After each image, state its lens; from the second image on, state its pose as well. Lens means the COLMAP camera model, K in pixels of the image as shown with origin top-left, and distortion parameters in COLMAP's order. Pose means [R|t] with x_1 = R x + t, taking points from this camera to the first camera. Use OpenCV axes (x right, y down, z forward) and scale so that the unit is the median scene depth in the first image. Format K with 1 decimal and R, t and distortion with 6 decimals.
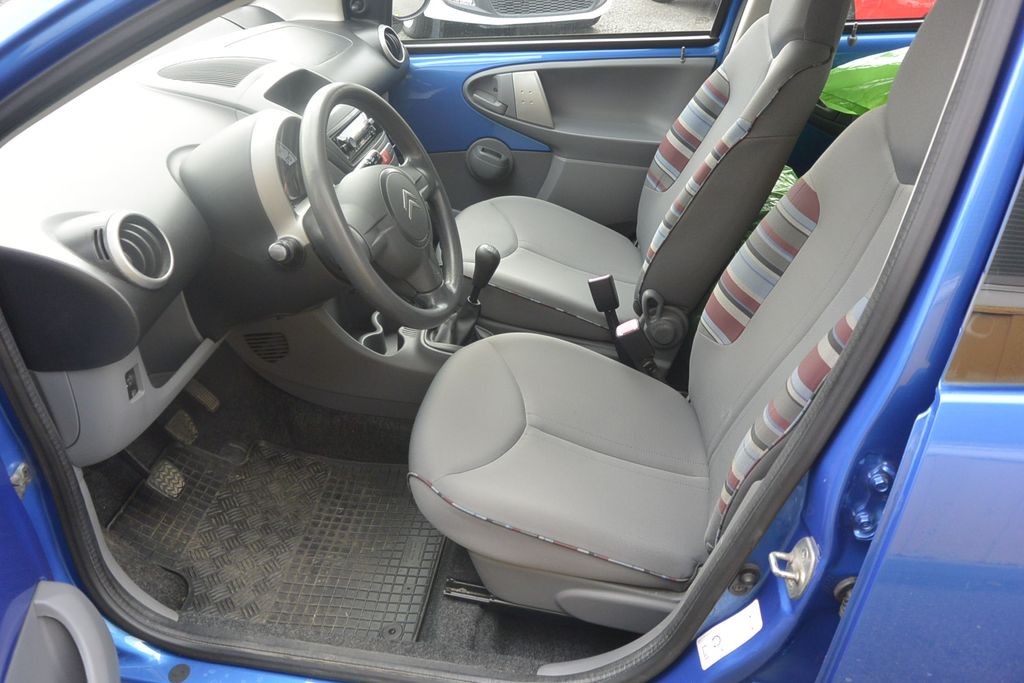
lens RADIAL K [[780.8, 0, 507.4], [0, 780.8, 340.9], [0, 0, 1]] dist [0.002561, -0.000034]
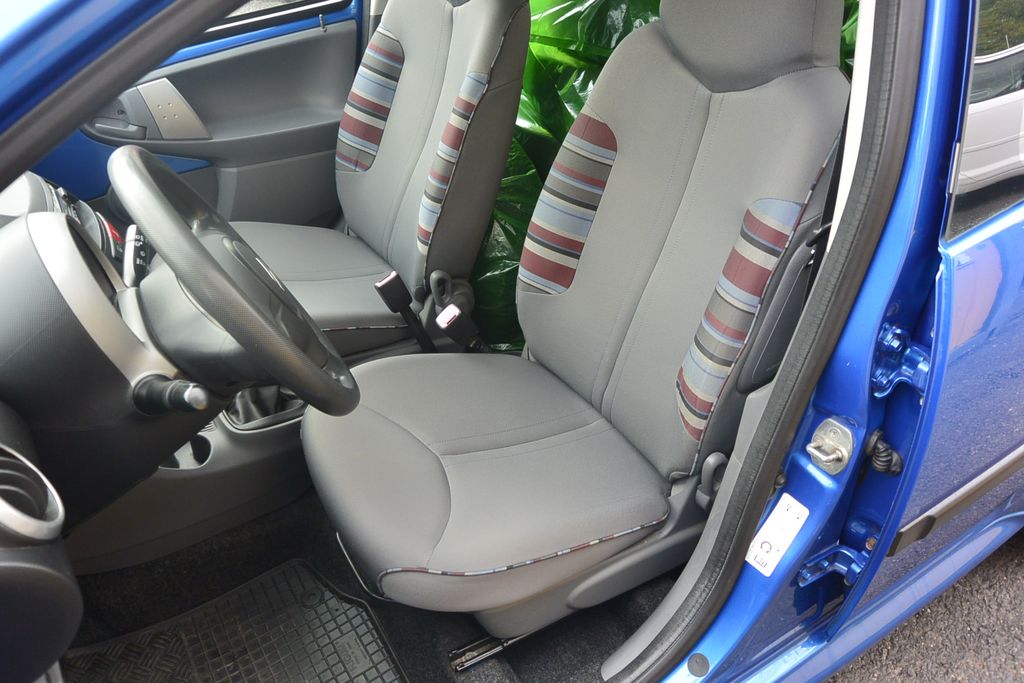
lens RADIAL K [[780.8, 0, 507.4], [0, 780.8, 340.9], [0, 0, 1]] dist [0.002561, -0.000034]
pose [[0.771741, -0.400940, 0.493622, -0.257229], [0.374633, 0.913859, 0.156564, -0.105790], [-0.513874, 0.064100, 0.855468, 0.153287]]
